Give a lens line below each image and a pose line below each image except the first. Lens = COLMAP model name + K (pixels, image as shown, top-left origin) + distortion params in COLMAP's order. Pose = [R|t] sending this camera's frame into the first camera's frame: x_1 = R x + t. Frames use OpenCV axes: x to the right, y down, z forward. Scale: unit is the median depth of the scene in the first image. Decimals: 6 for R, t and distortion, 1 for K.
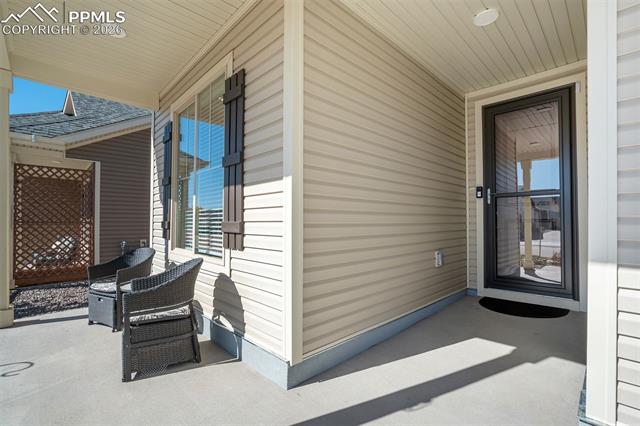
lens RADIAL K [[295.8, 0, 319.5], [0, 295.8, 216.8], [0, 0, 1]] dist [-0.017202, 0.001287]
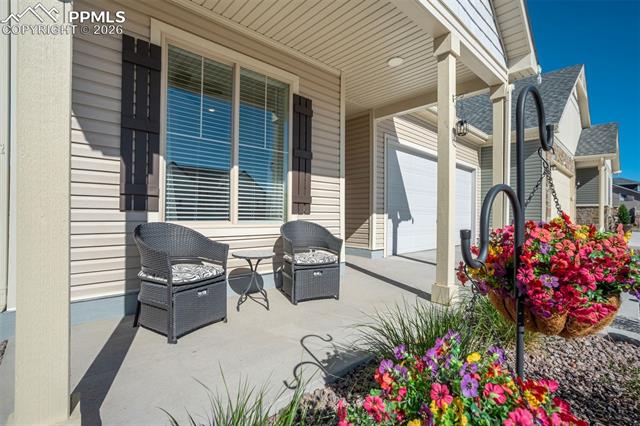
lens RADIAL K [[295.8, 0, 318.0], [0, 295.8, 209.6], [0, 0, 1]] dist [-0.017202, 0.001287]
pose [[0.025013, 0.007431, 0.999660, -1.898752], [-0.022574, 0.999722, -0.006867, 0.101334], [-0.999432, -0.022394, 0.025173, 0.925318]]
